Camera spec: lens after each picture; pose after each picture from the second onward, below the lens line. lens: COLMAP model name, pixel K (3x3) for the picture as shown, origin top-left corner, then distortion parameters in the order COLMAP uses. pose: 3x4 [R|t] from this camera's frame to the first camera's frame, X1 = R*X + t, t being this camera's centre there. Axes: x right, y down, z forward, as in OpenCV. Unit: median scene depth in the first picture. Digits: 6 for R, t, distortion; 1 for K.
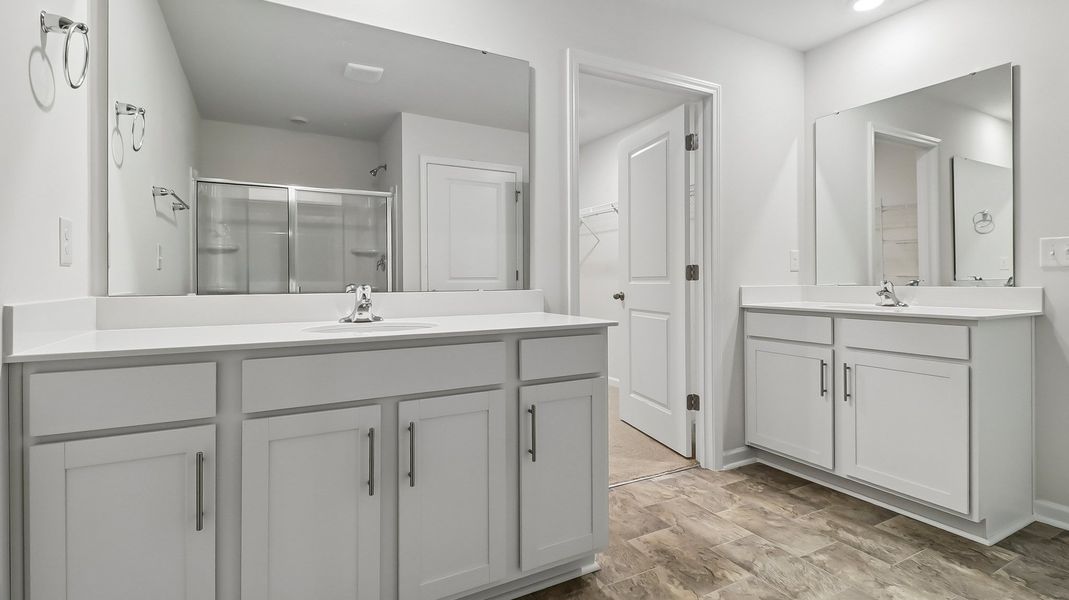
lens RADIAL K [[499.6, 0, 535.4], [0, 499.6, 276.8], [0, 0, 1]] dist [0.022106, -0.012928]
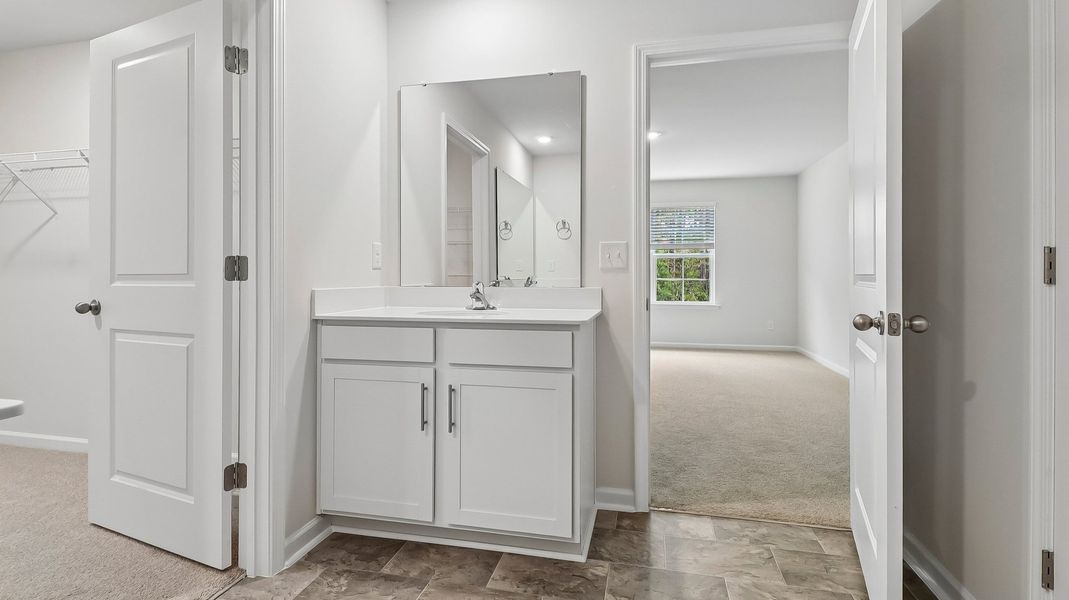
lens RADIAL K [[499.6, 0, 535.4], [0, 499.6, 276.8], [0, 0, 1]] dist [0.022106, -0.012928]
pose [[0.653792, 0.005154, 0.756657, 0.089506], [-0.007942, 0.999968, 0.000051, -0.000814], [-0.756633, -0.006043, 0.653812, 0.331597]]
